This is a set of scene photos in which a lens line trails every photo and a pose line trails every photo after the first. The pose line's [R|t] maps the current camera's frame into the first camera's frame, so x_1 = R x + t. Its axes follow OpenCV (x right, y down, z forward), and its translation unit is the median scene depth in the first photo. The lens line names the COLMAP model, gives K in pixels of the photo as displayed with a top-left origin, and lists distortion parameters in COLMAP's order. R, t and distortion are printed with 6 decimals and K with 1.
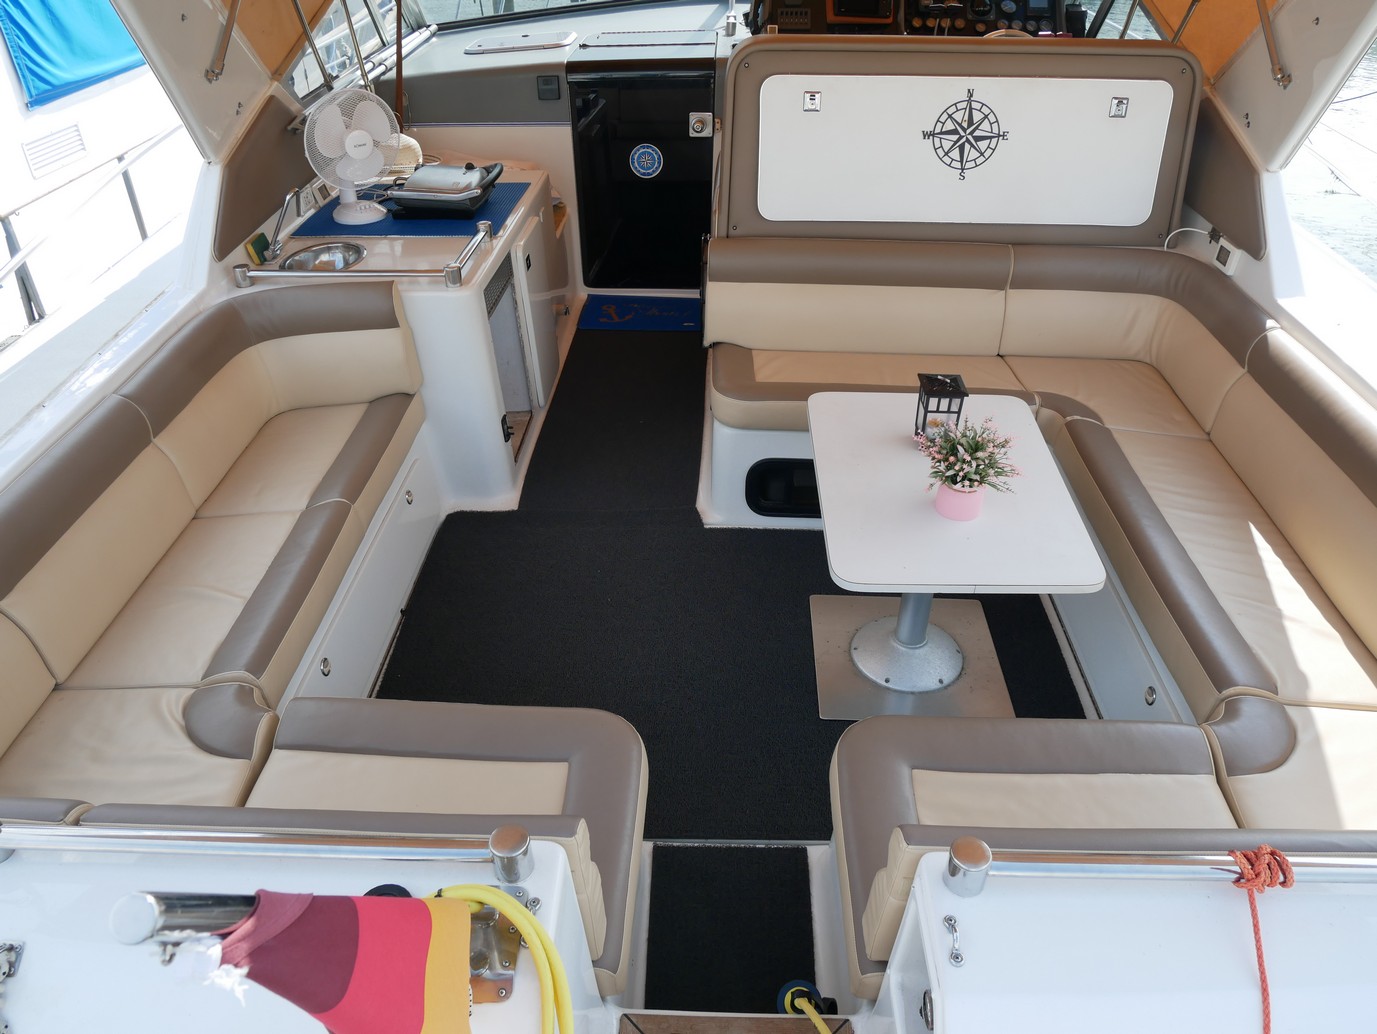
lens RADIAL K [[988.3, 0, 688.5], [0, 988.3, 517.0], [0, 0, 1]] dist [-0.081161, 0.040801]
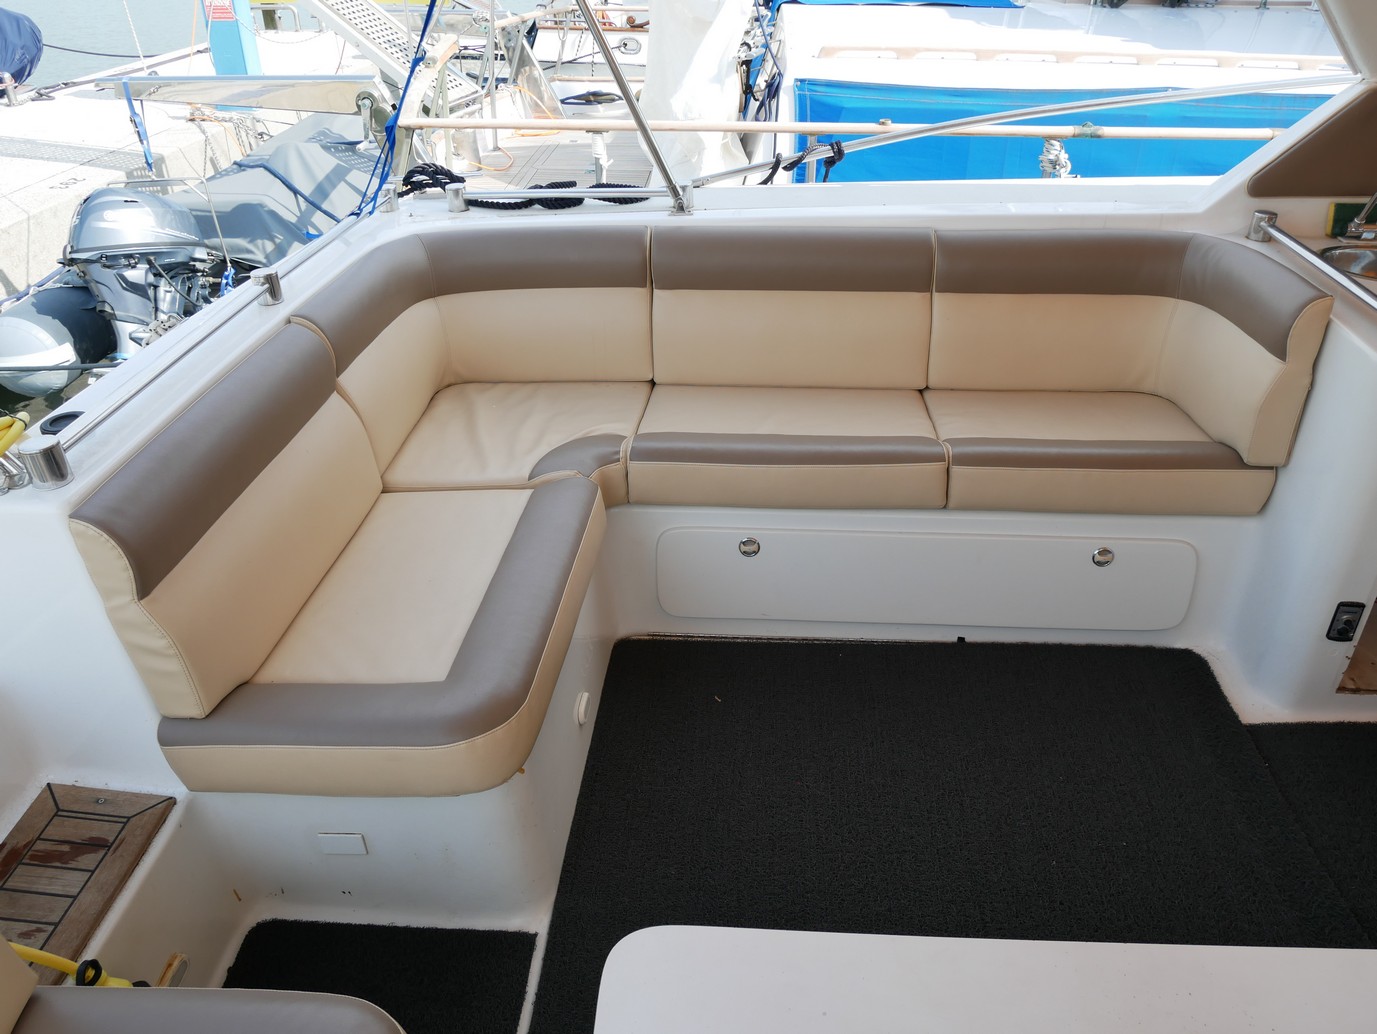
lens RADIAL K [[988.3, 0, 688.5], [0, 988.3, 517.0], [0, 0, 1]] dist [-0.081161, 0.040801]
pose [[-0.039341, 0.535654, -0.843521, 0.276400], [-0.548242, 0.694194, 0.466397, -0.188425], [0.835394, 0.480802, 0.266358, 0.520791]]
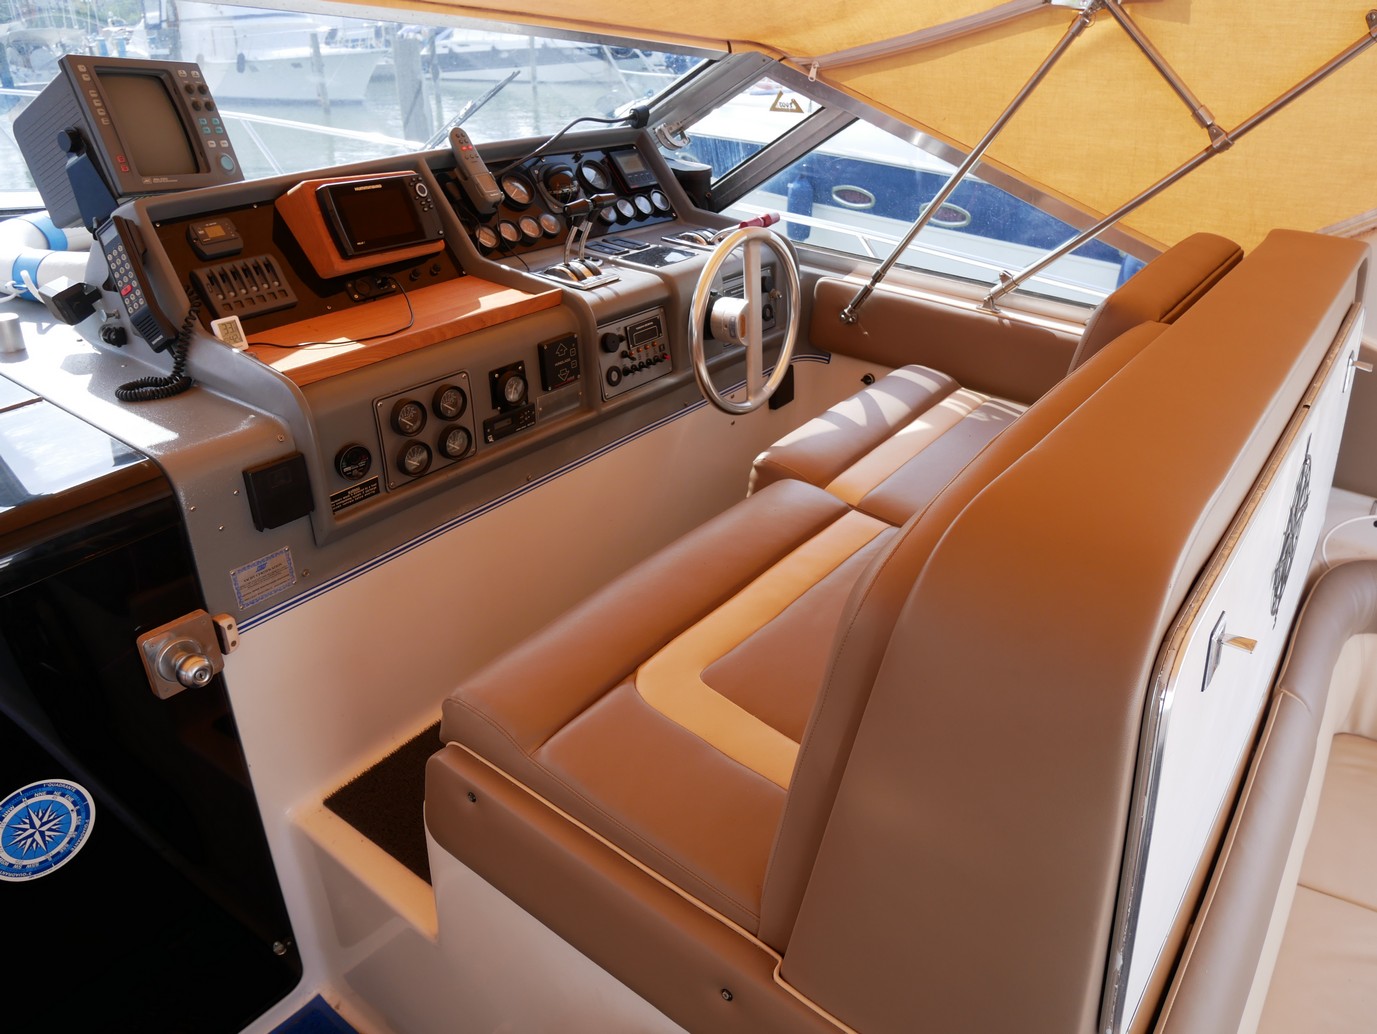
lens RADIAL K [[988.3, 0, 688.5], [0, 988.3, 517.0], [0, 0, 1]] dist [-0.081161, 0.040801]
pose [[0.584961, -0.374467, 0.719441, -0.145744], [0.432803, 0.894305, 0.113580, -0.565192], [-0.685931, 0.244936, 0.685204, 0.898475]]
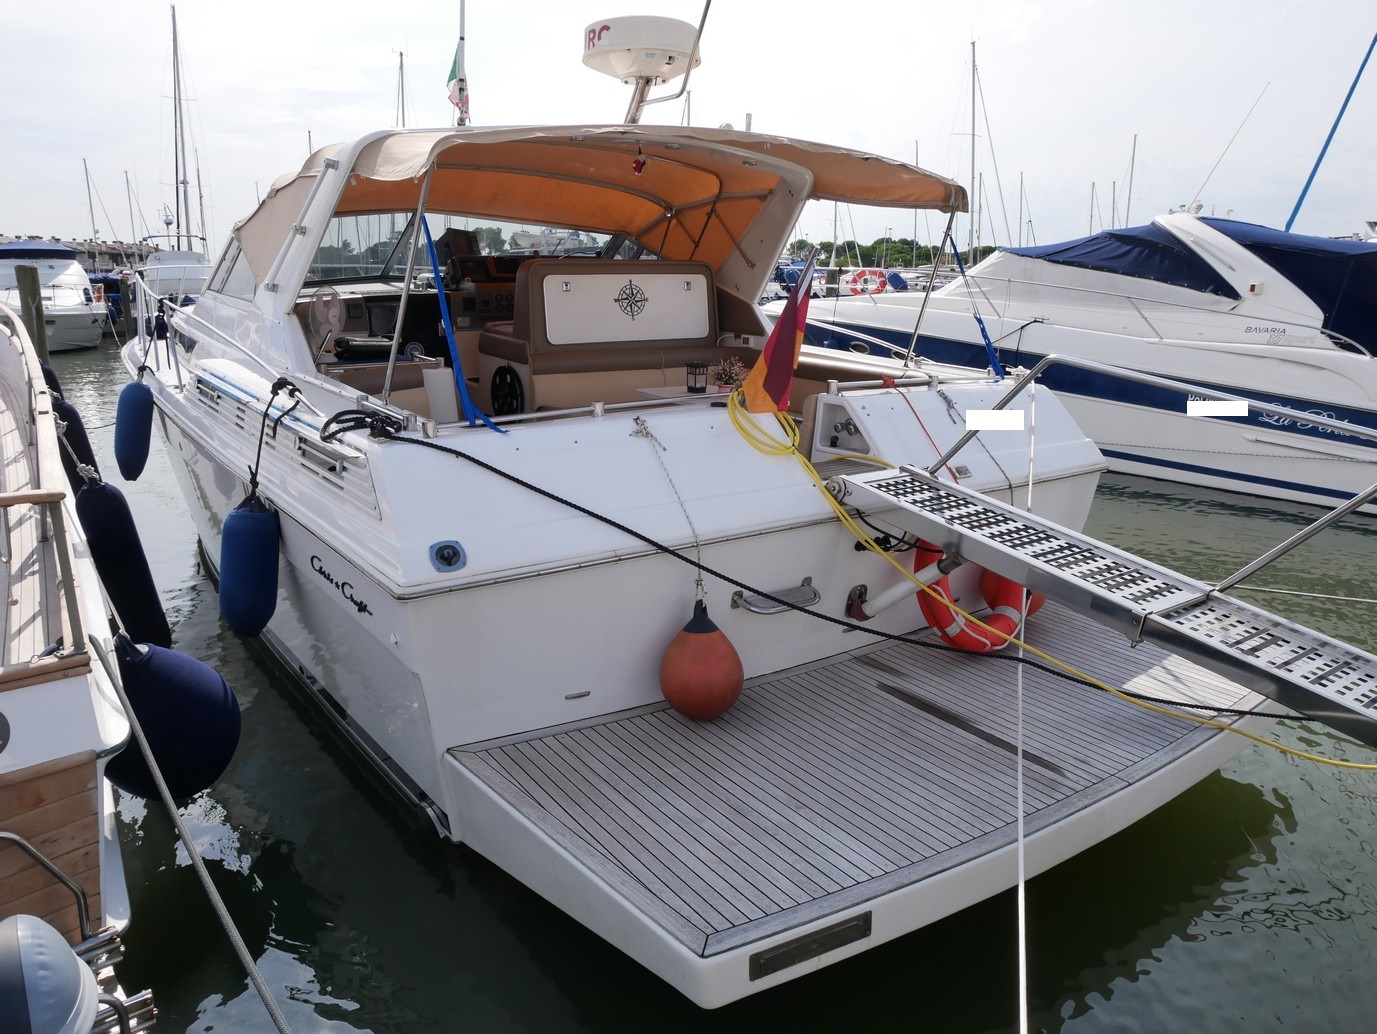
lens RADIAL K [[987.3, 0, 688.5], [0, 987.3, 517.0], [0, 0, 1]] dist [-0.038871, -0.000015]
pose [[0.810275, -0.136769, 0.569867, -0.921648], [0.316507, 0.920507, -0.229108, 0.590031], [-0.493232, 0.366008, 0.789152, -0.612108]]
